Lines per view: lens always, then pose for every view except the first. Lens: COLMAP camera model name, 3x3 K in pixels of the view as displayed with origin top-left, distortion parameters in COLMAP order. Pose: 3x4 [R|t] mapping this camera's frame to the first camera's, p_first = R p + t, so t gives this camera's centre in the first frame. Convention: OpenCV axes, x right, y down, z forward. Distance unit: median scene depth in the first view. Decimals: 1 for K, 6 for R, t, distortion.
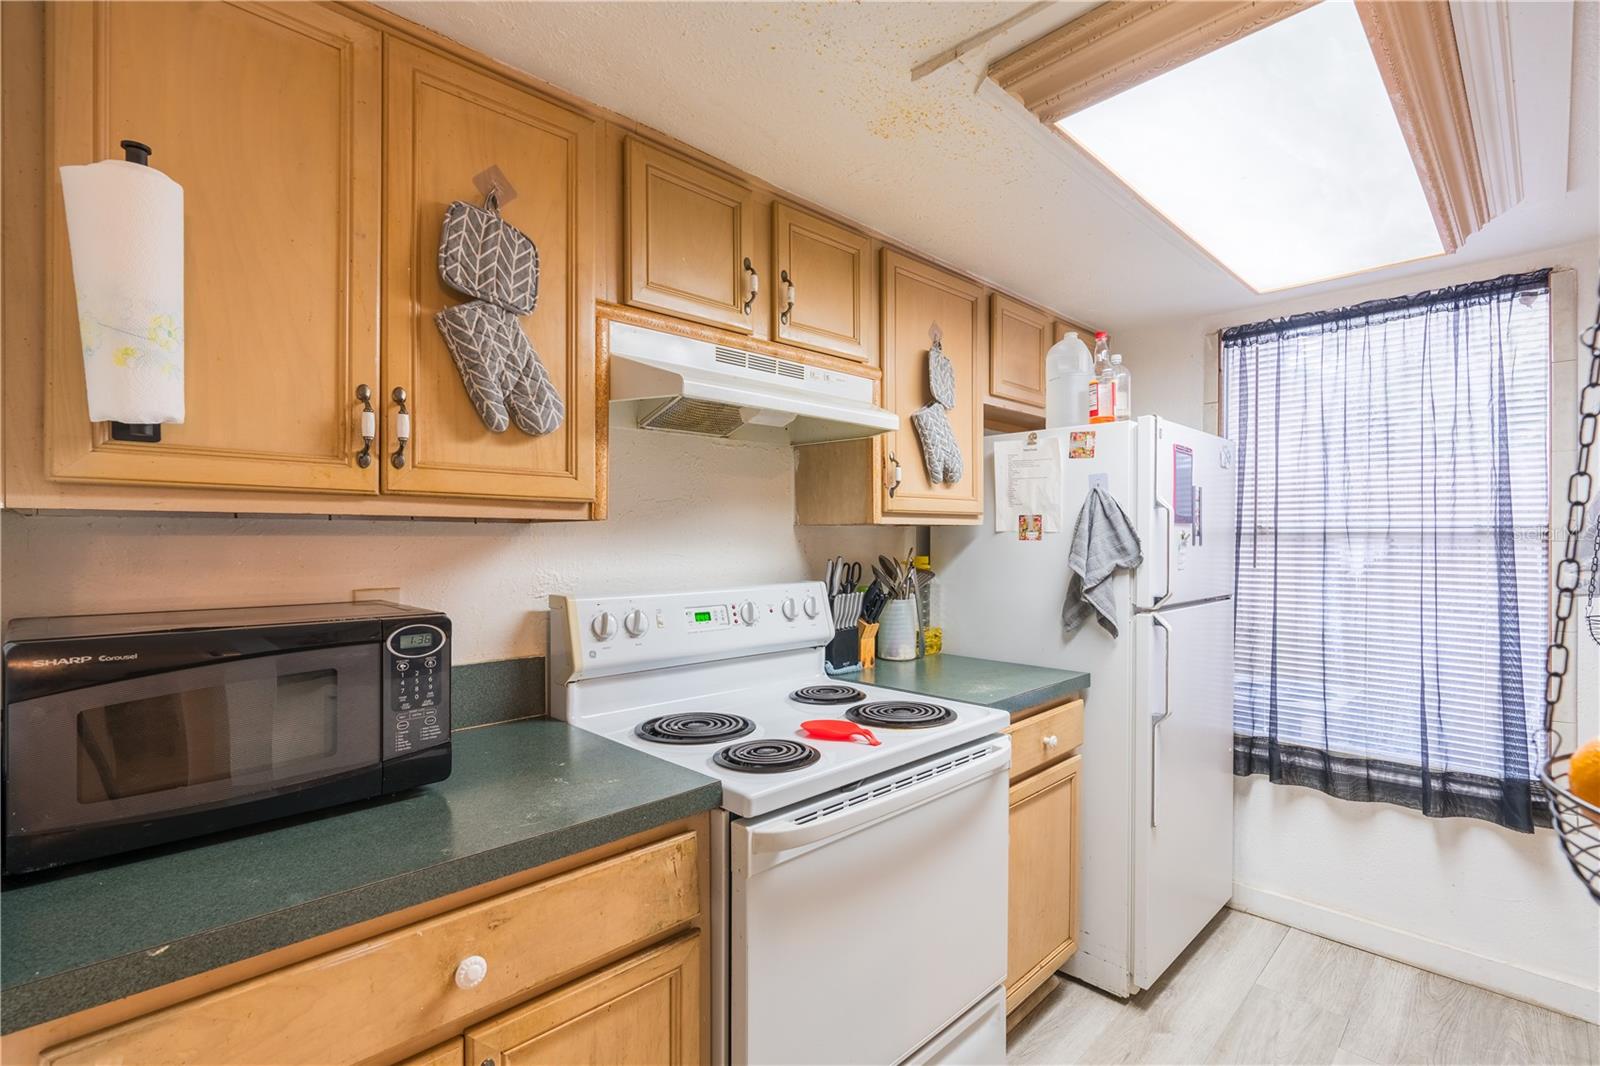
lens RADIAL K [[714.7, 0, 797.1], [0, 714.7, 546.4], [0, 0, 1]] dist [-0.009929, 0.004429]
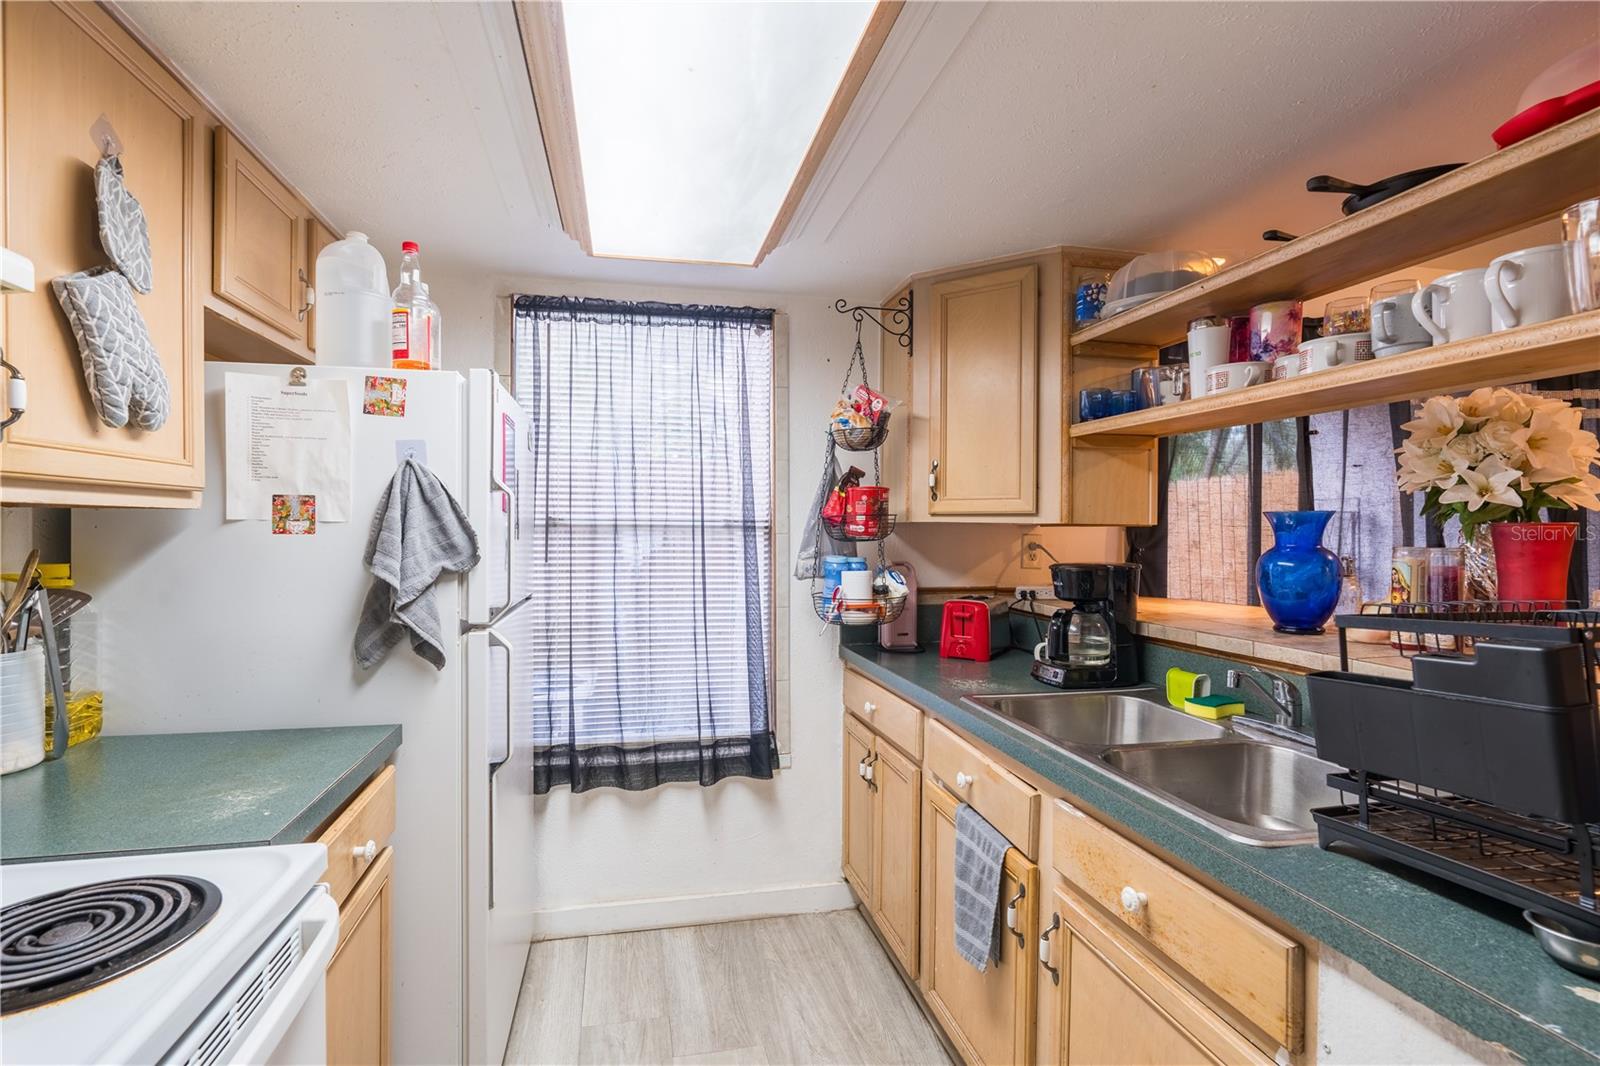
lens RADIAL K [[714.7, 0, 753.9], [0, 714.7, 535.9], [0, 0, 1]] dist [-0.009929, 0.004429]
pose [[0.543138, -0.006760, 0.839616, 0.012217], [0.006363, 0.999972, 0.003935, -0.007463], [-0.839620, 0.003206, 0.543165, 0.333052]]
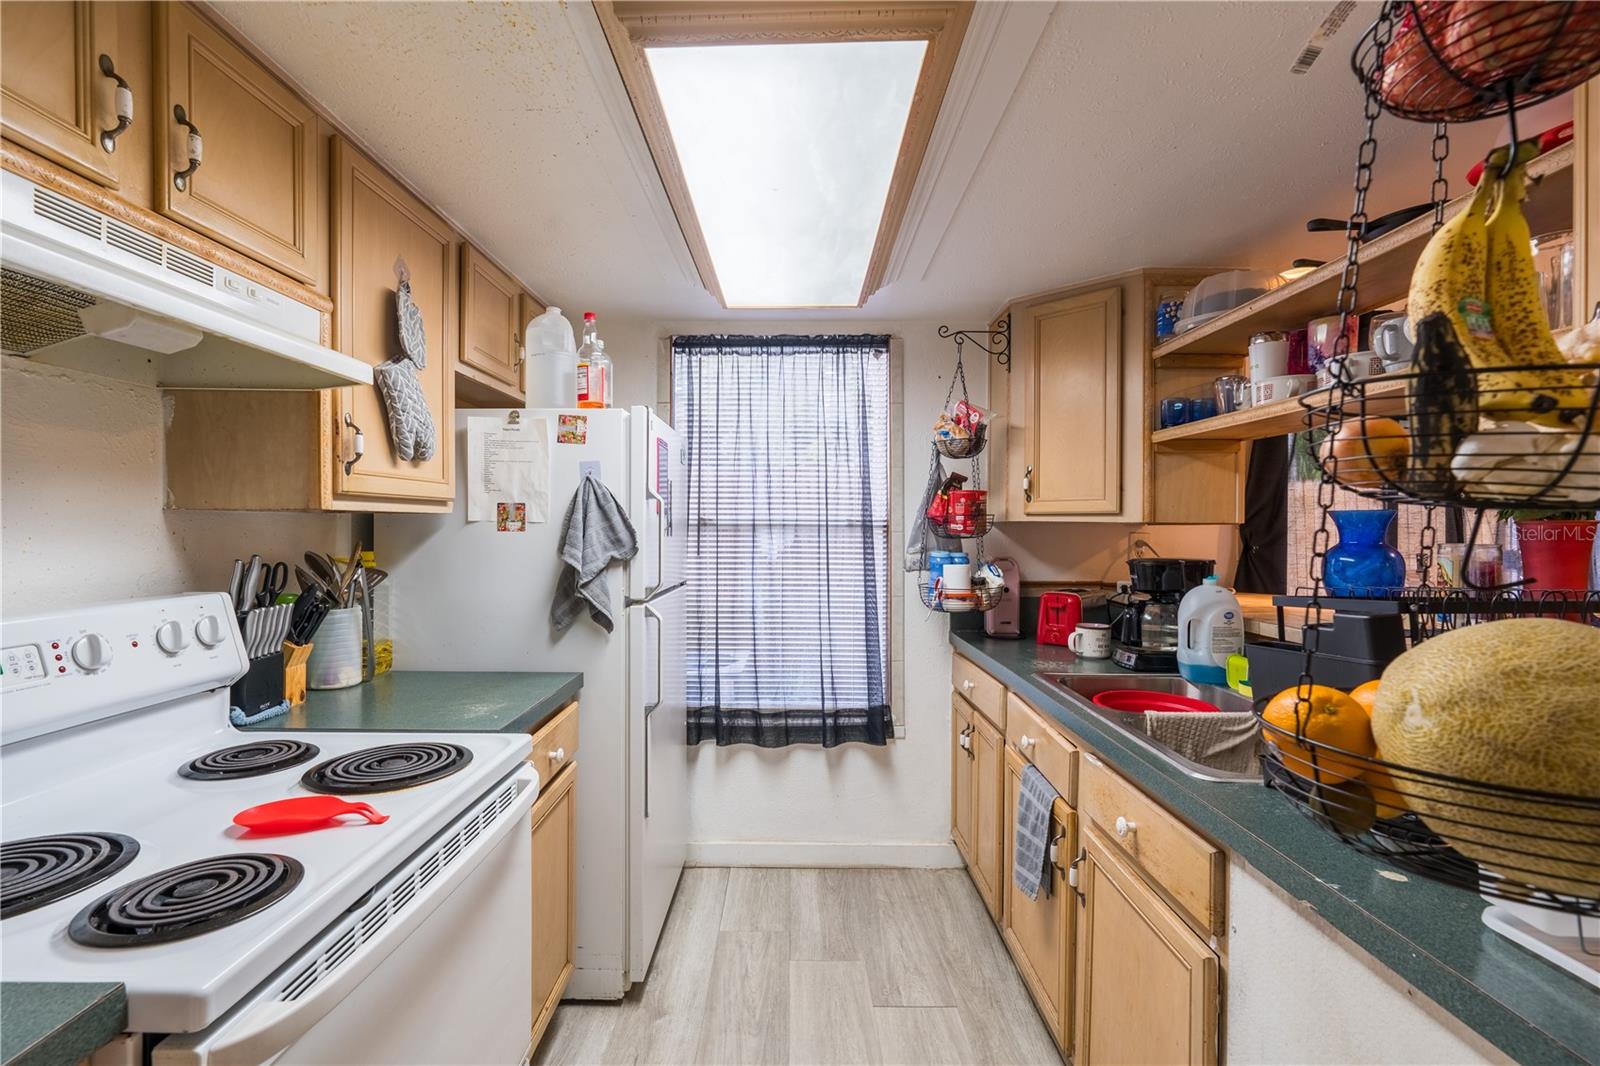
lens RADIAL K [[714.7, 0, 775.5], [0, 714.7, 535.7], [0, 0, 1]] dist [-0.009929, 0.004429]
pose [[0.709019, -0.006062, 0.705163, -0.074762], [0.005827, 0.999979, 0.002736, -0.004012], [-0.705165, 0.002169, 0.709040, 0.153050]]
